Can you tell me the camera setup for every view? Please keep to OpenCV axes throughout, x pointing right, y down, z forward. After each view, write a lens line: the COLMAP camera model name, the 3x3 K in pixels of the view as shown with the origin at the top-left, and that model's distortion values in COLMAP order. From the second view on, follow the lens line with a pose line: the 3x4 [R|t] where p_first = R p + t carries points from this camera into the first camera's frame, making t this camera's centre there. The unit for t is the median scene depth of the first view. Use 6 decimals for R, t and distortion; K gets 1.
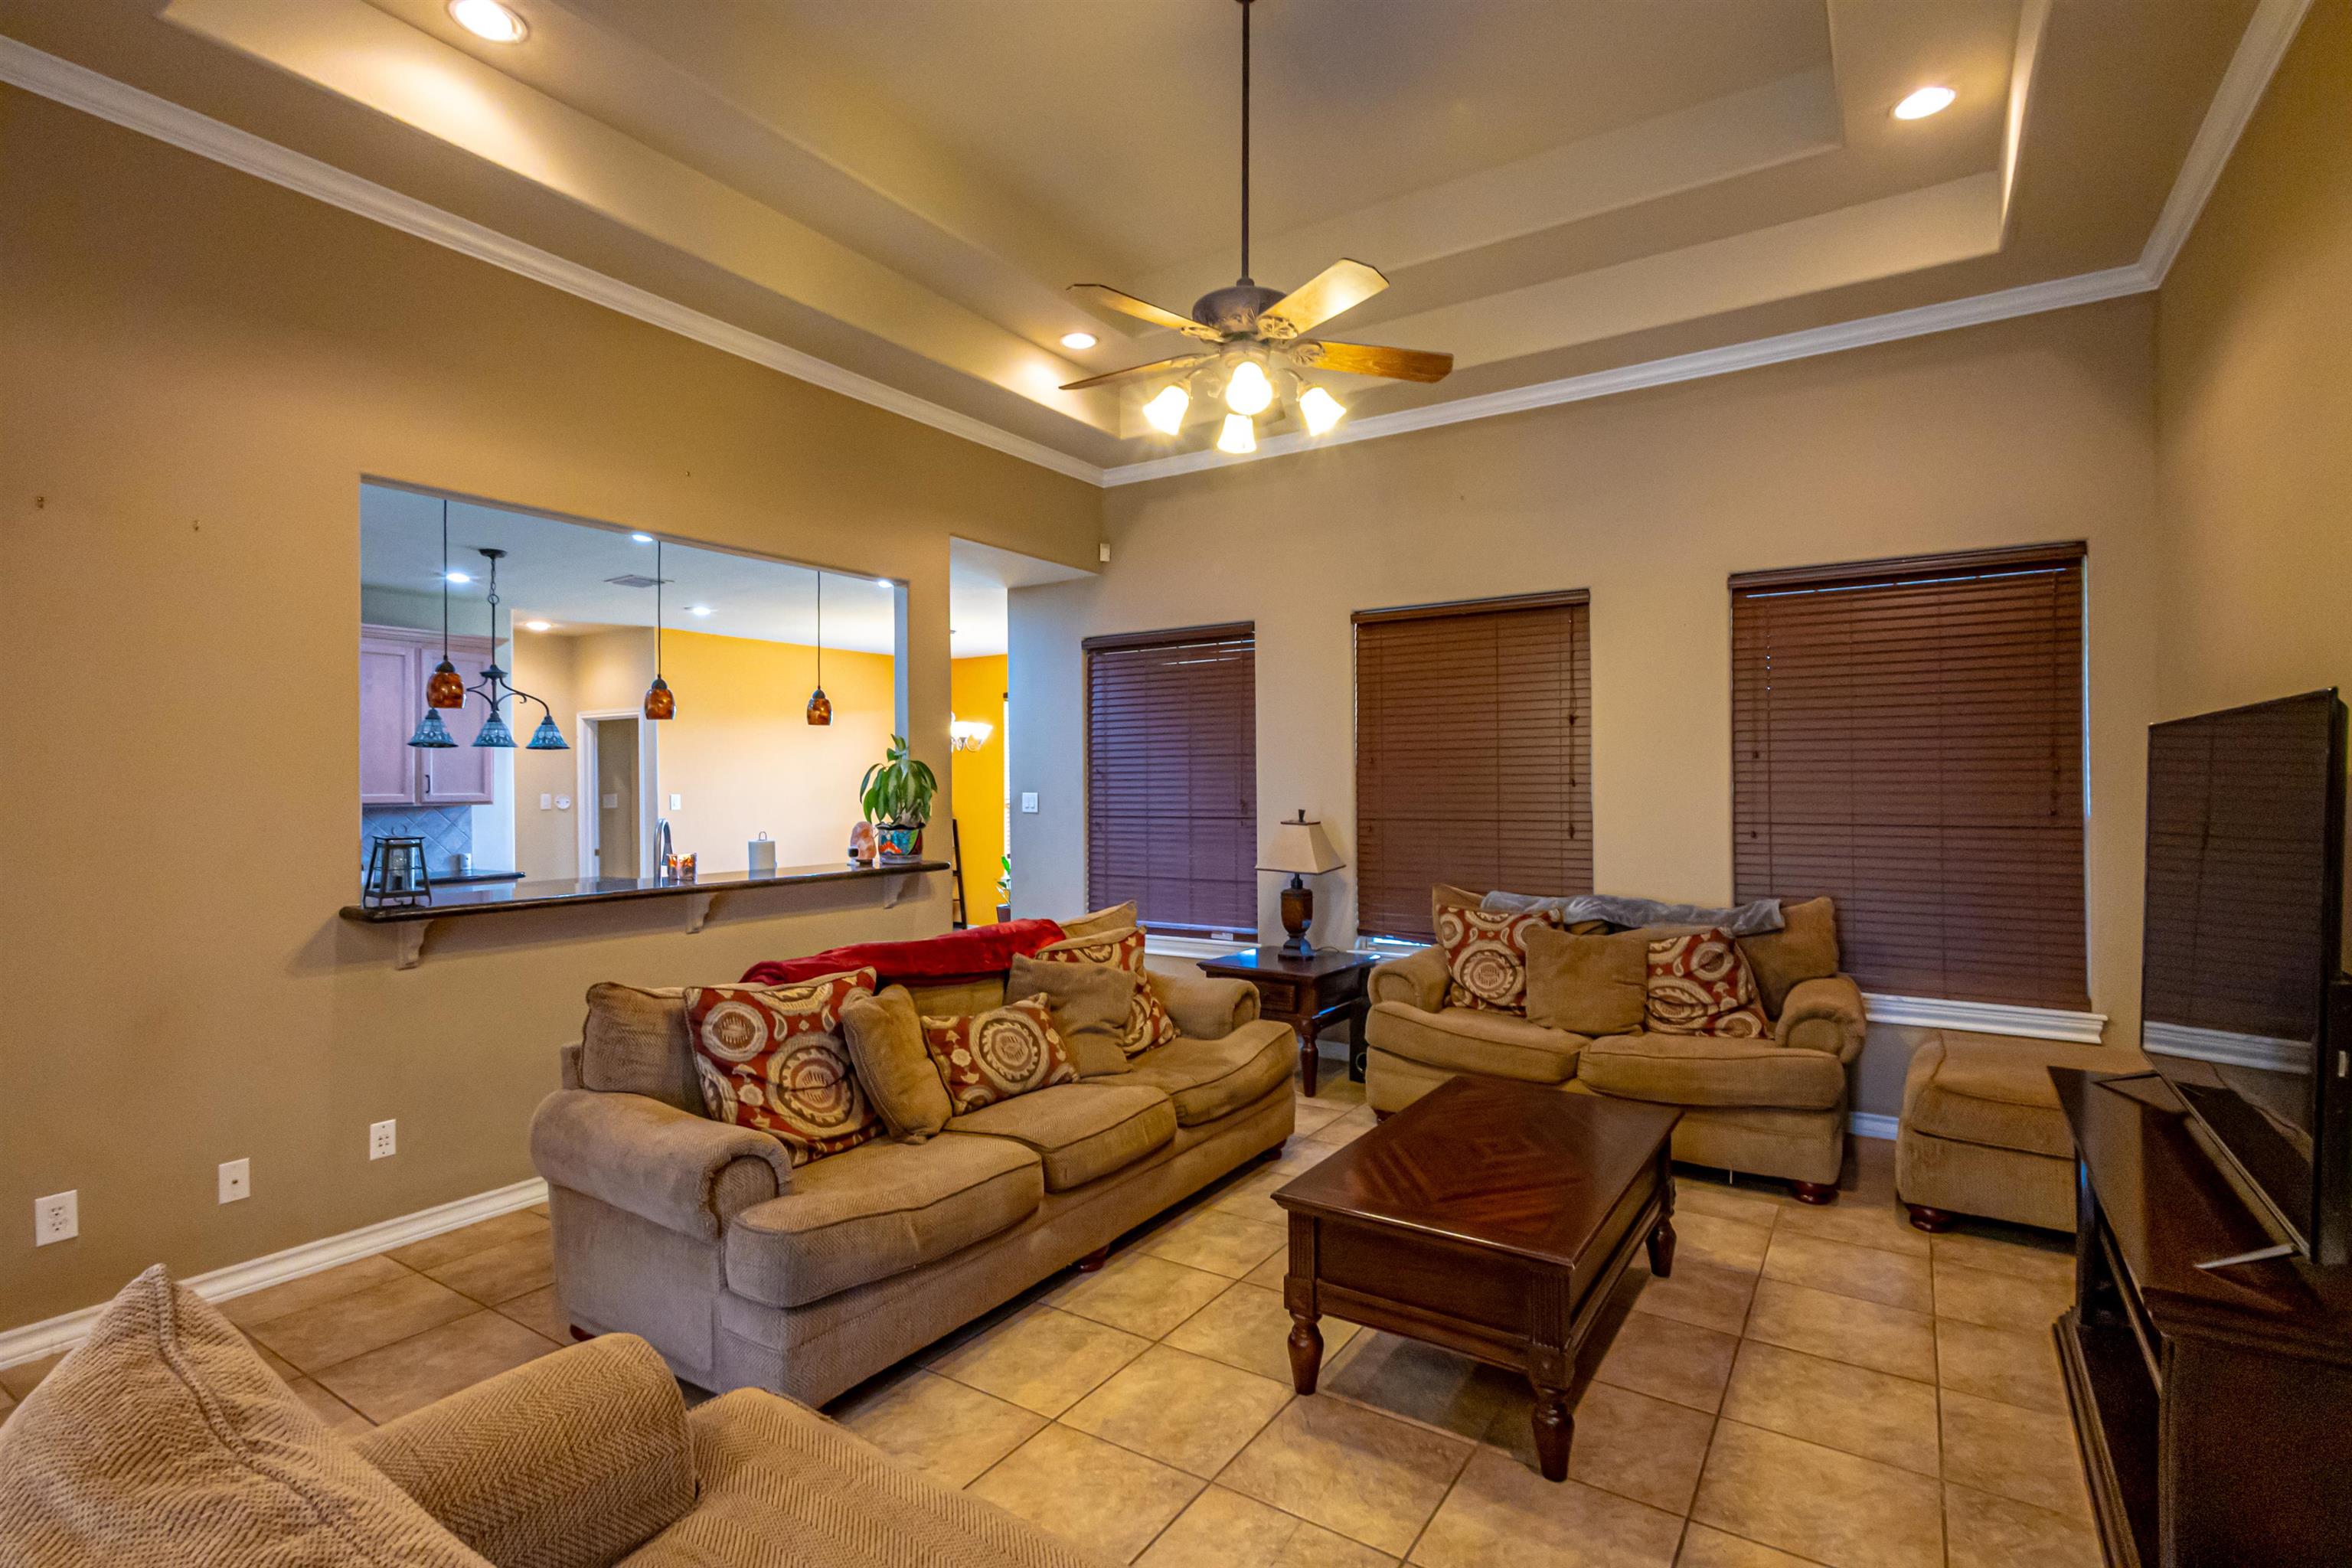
lens RADIAL K [[1129.4, 0, 1176.0], [0, 1129.4, 784.0], [0, 0, 1]] dist [0.012261, 0.000575]
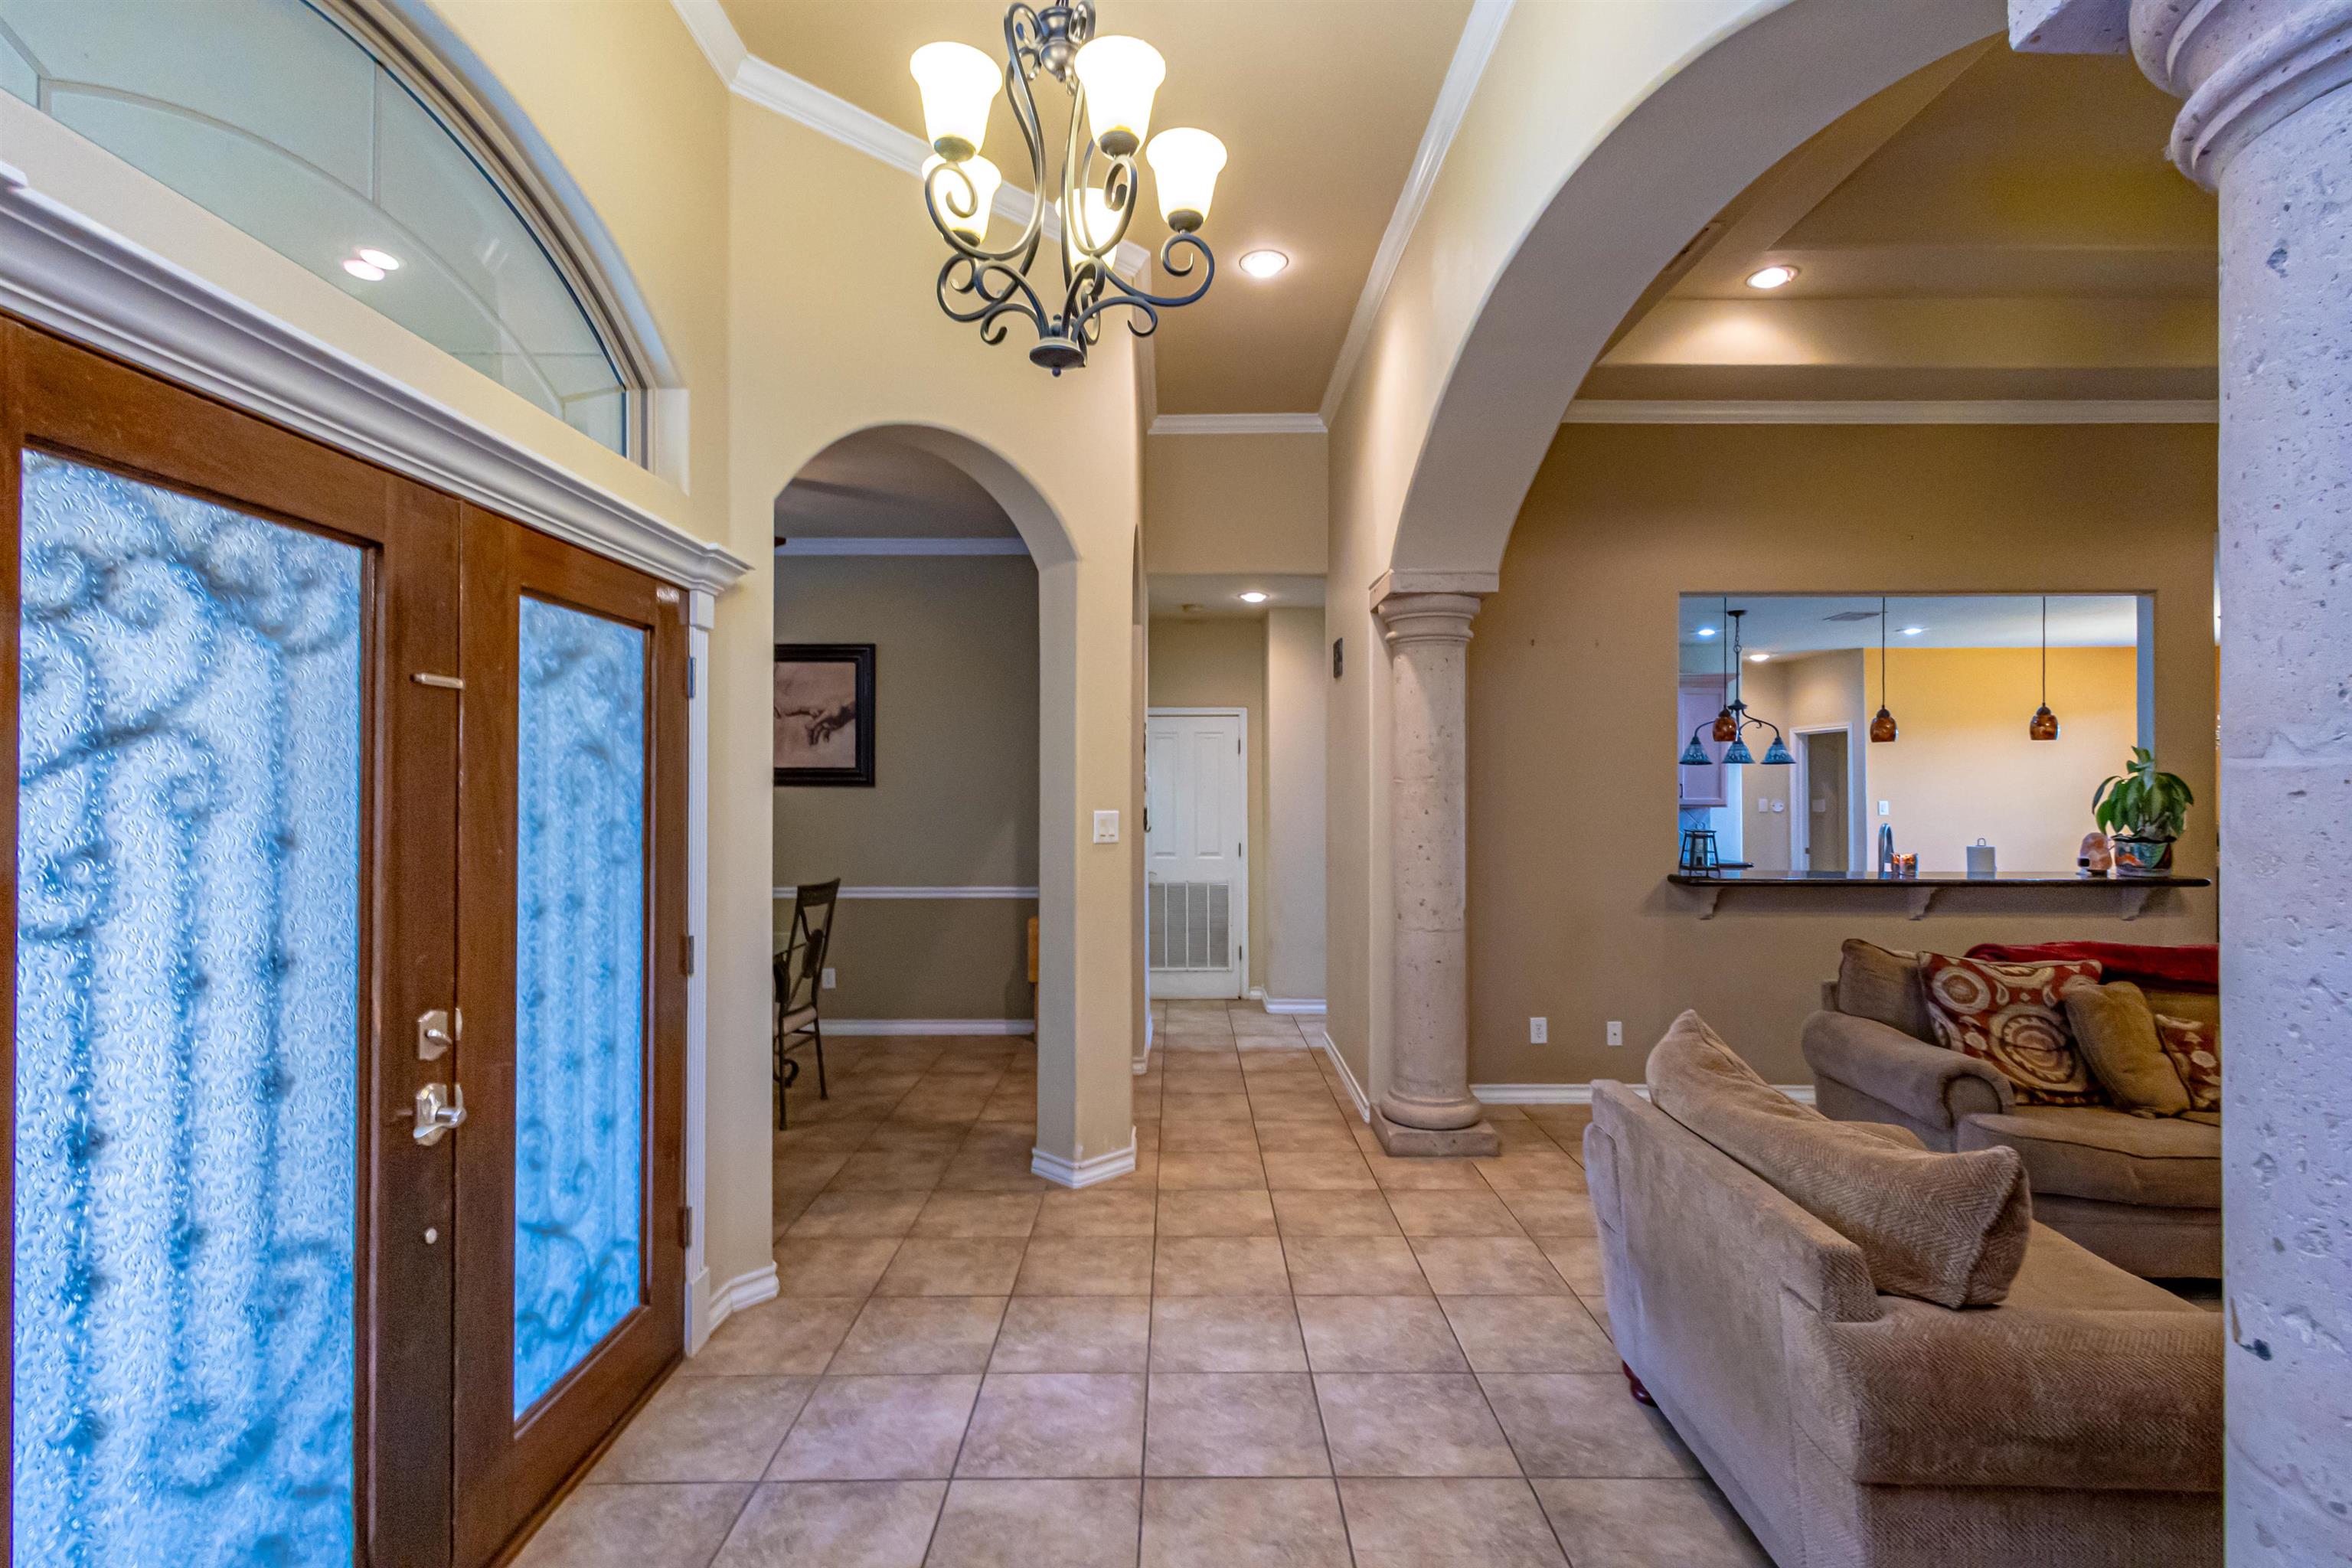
lens RADIAL K [[1083.3, 0, 1180.1], [0, 1083.3, 782.5], [0, 0, 1]] dist [0.000624, -0.000011]
pose [[0.555664, 0.001277, -0.831406, 0.124689], [-0.004024, 0.999991, -0.001154, -0.012256], [0.831397, 0.003987, 0.555664, -0.373296]]
